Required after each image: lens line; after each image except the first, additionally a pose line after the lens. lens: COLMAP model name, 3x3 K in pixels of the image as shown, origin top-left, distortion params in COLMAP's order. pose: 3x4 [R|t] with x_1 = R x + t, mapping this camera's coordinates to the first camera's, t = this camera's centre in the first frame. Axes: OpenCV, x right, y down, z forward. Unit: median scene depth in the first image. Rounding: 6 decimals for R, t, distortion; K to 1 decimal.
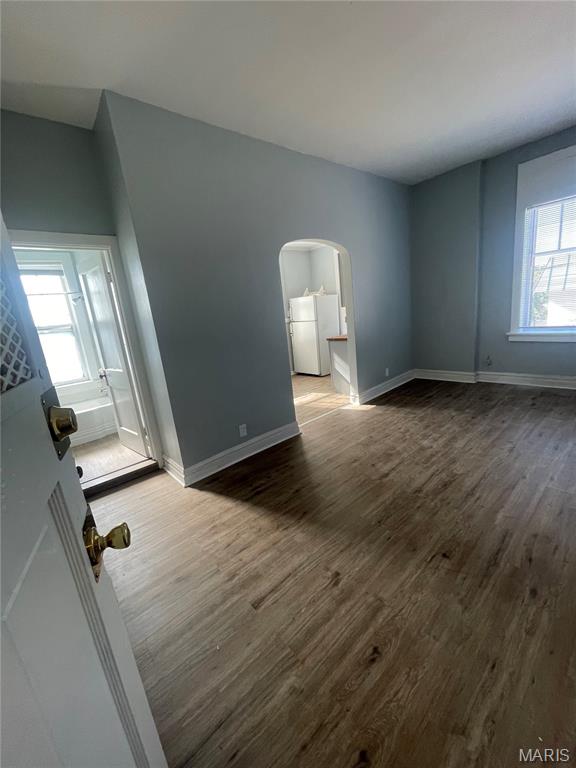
lens RADIAL K [[307.9, 0, 288.0], [0, 307.9, 384.0], [0, 0, 1]] dist [-0.019049, 0.010494]
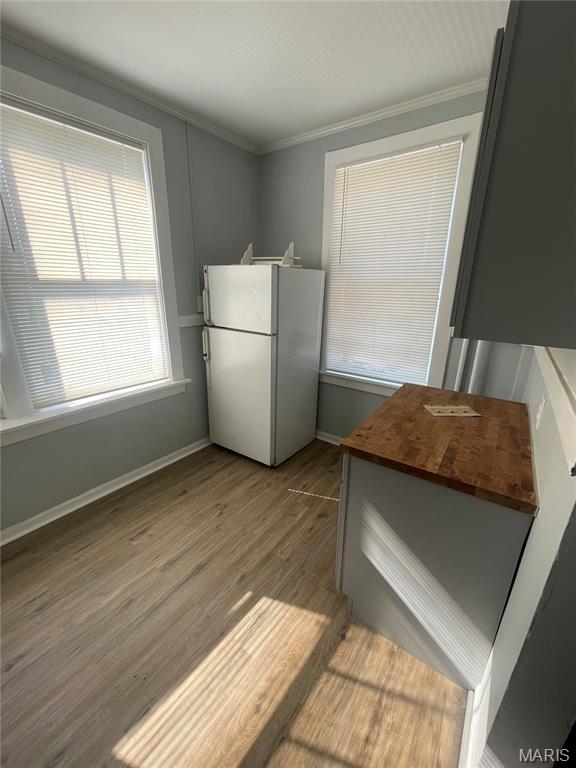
lens RADIAL K [[309.5, 0, 290.1], [0, 309.5, 383.7], [0, 0, 1]] dist [-0.011243, 0.006249]
pose [[0.964905, 0.042752, 0.259097, 0.031439], [-0.059622, 0.996558, 0.057604, -0.334421], [-0.255742, -0.071031, 0.964132, 1.245694]]
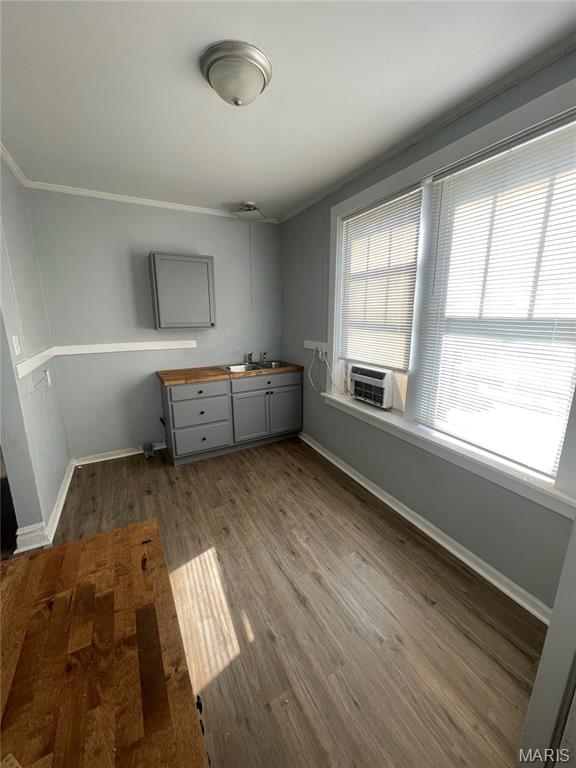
lens RADIAL K [[309.5, 0, 290.1], [0, 309.5, 383.7], [0, 0, 1]] dist [-0.011243, 0.006249]
pose [[-0.221323, 0.317980, -0.921903, 0.421221], [-0.206223, 0.908707, 0.362937, -0.507486], [0.953146, 0.270444, -0.135543, 1.748058]]
